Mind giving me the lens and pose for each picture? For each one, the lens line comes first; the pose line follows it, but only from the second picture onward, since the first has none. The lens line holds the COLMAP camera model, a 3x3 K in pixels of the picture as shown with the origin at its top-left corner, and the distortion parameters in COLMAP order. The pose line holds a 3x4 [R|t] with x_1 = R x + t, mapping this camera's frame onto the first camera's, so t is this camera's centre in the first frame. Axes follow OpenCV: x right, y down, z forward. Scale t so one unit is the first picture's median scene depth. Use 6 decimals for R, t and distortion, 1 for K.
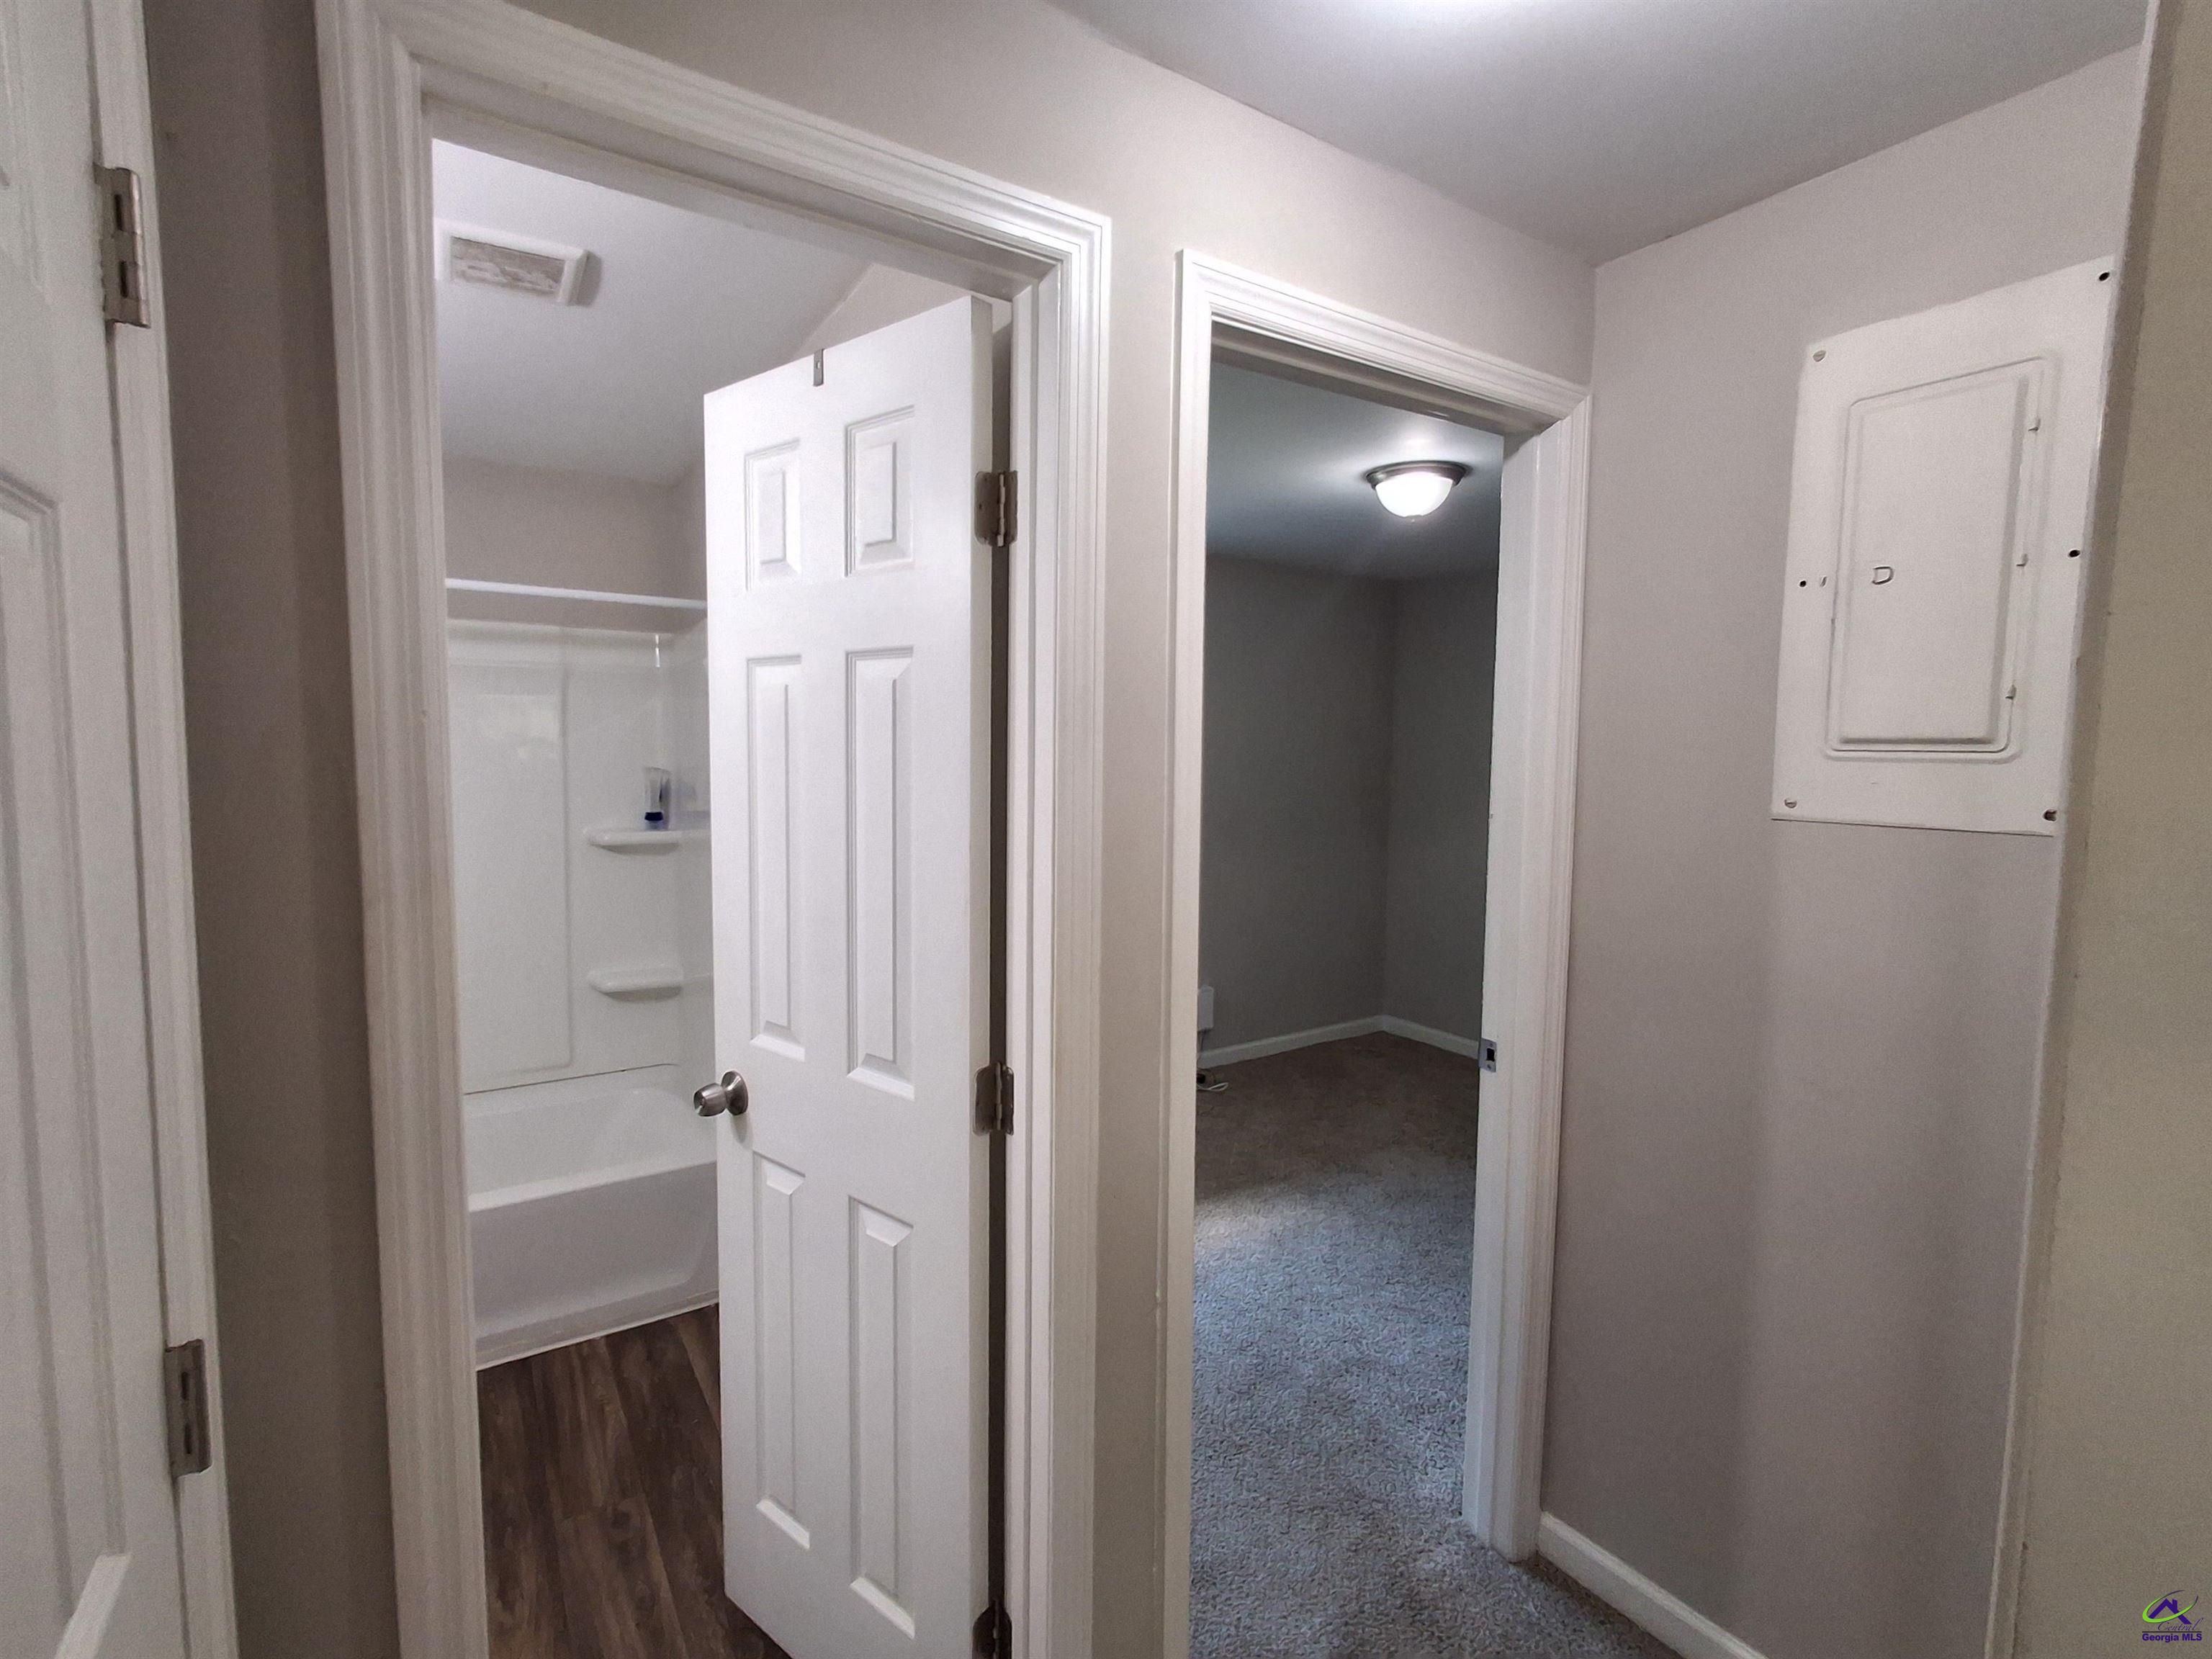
lens RADIAL K [[1011.5, 0, 1086.3], [0, 1011.5, 830.0], [0, 0, 1]] dist [0.001689, 0.000503]
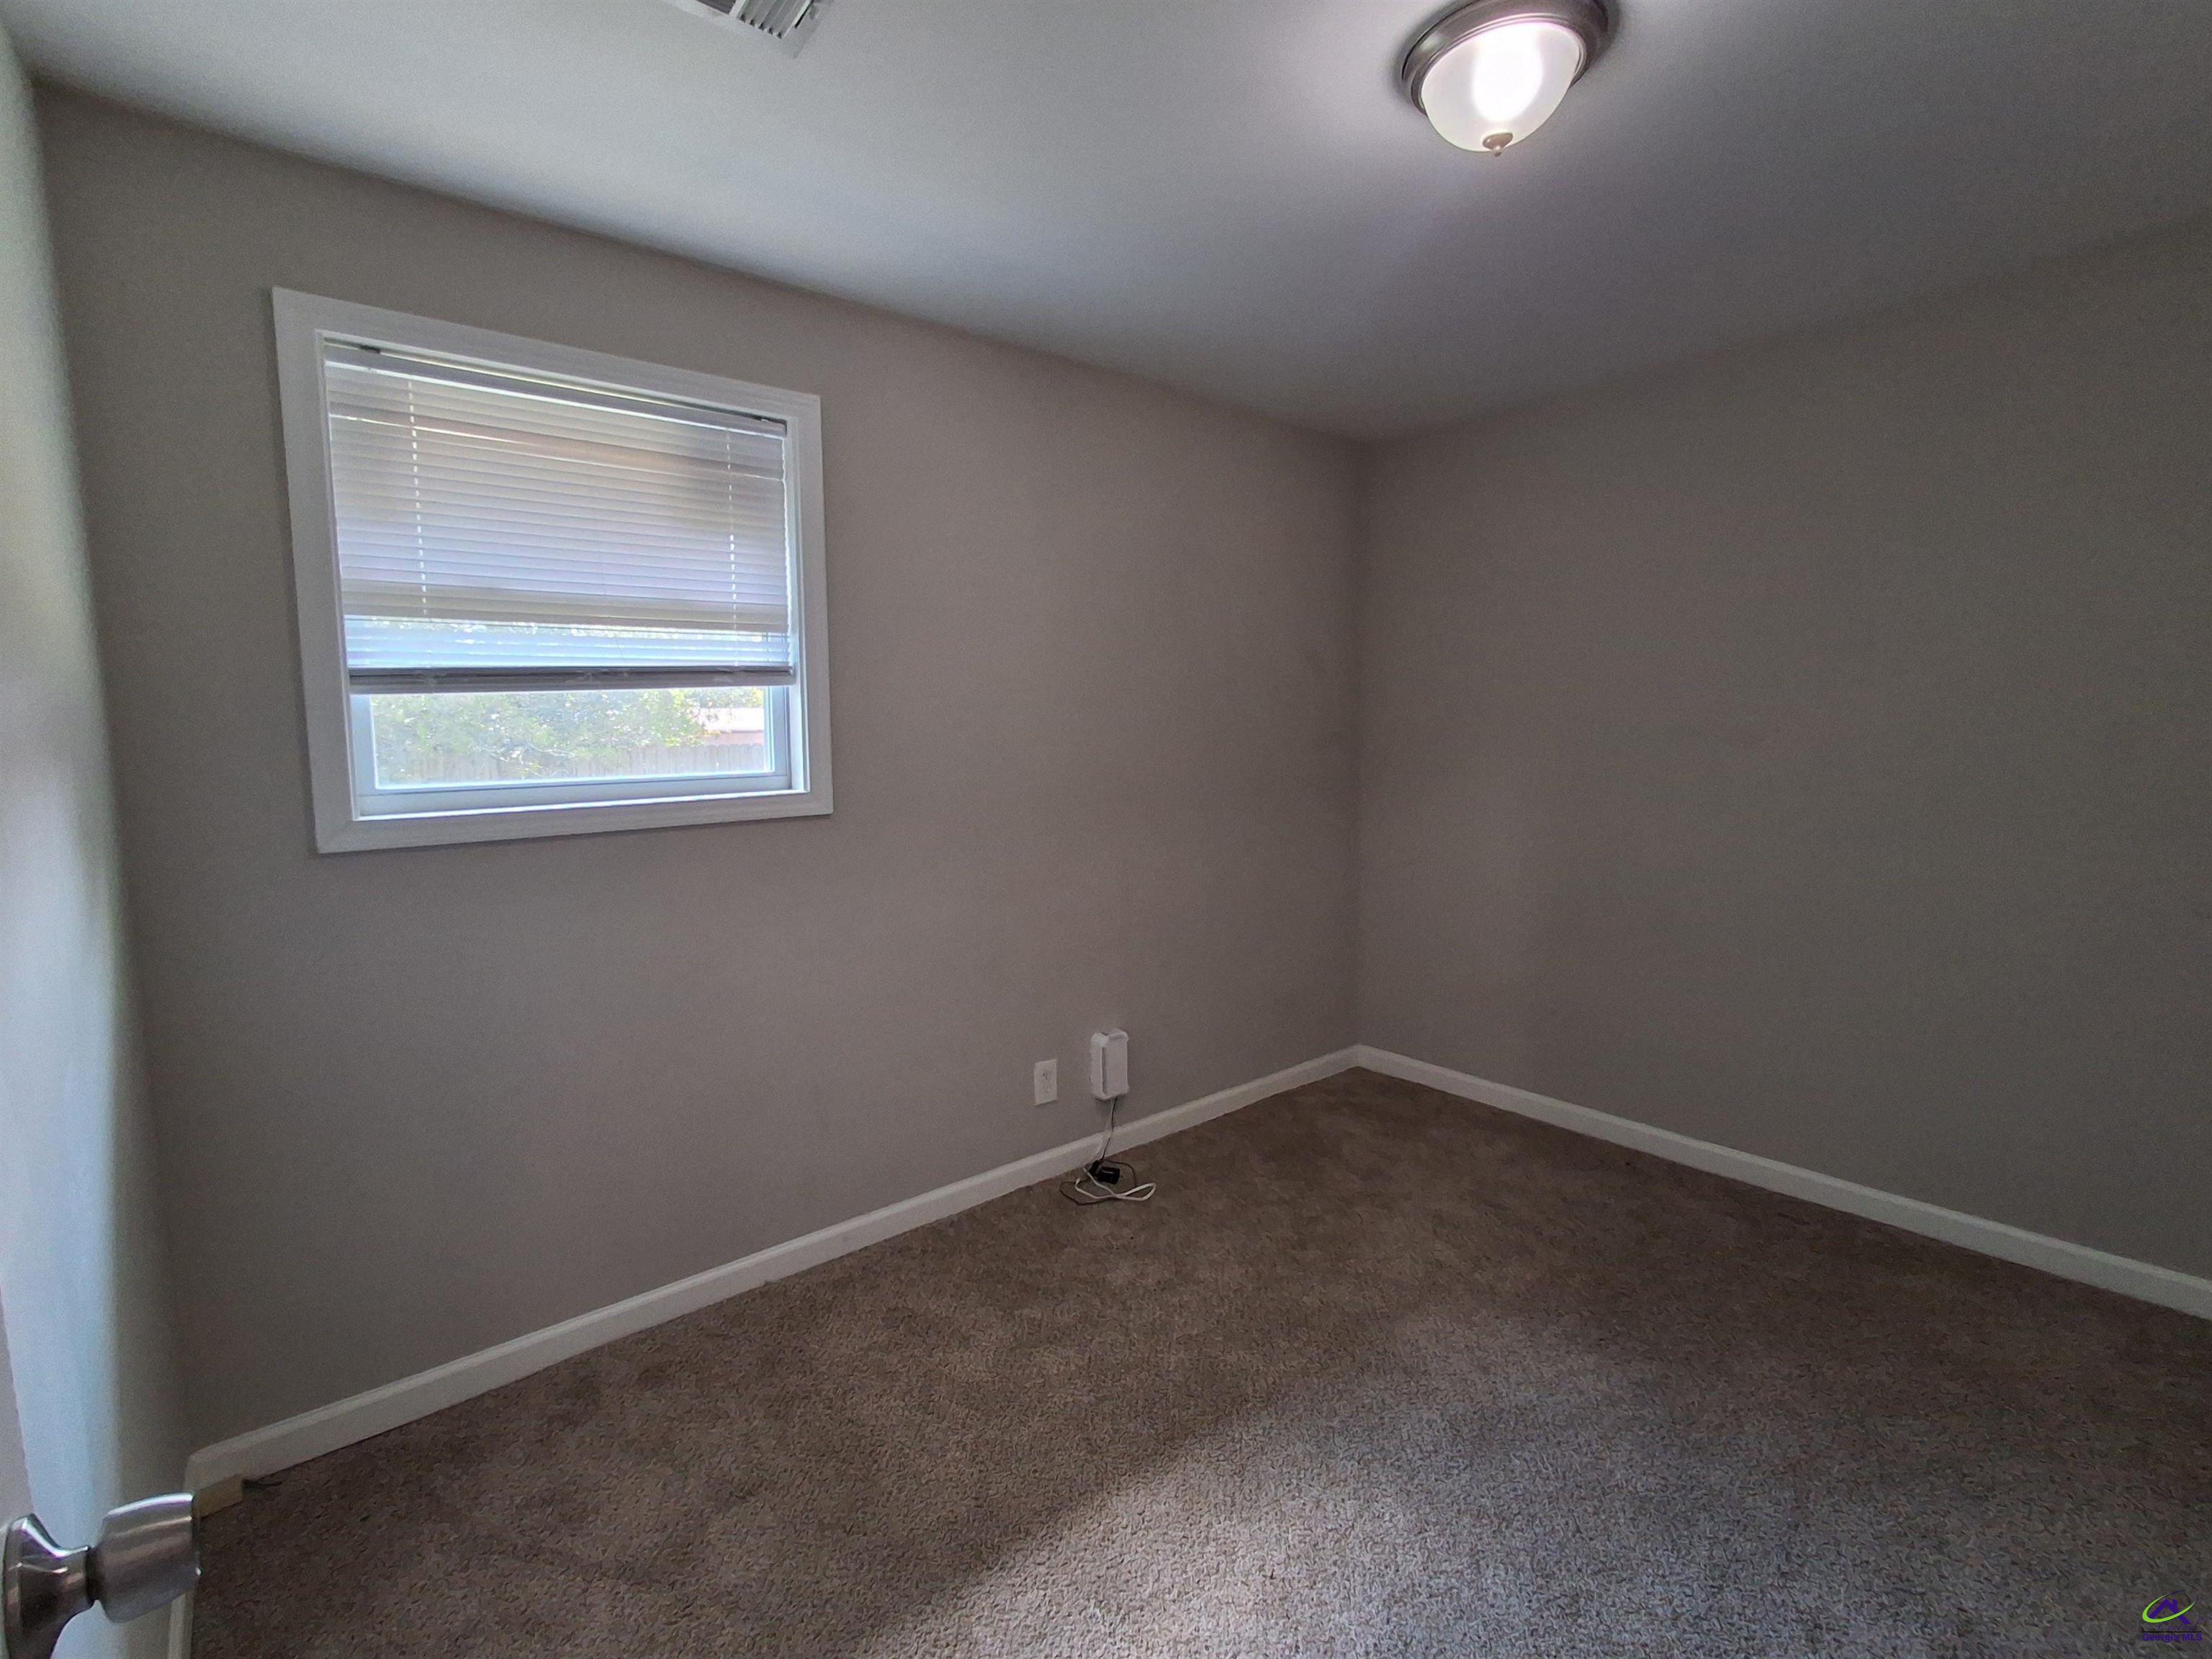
lens RADIAL K [[1011.5, 0, 1101.4], [0, 1011.5, 819.2], [0, 0, 1]] dist [0.001689, 0.000503]
pose [[0.993216, -0.037743, 0.109988, 0.058143], [0.037166, 0.999282, 0.007296, 0.014544], [-0.110184, -0.003158, 0.993906, 0.484034]]
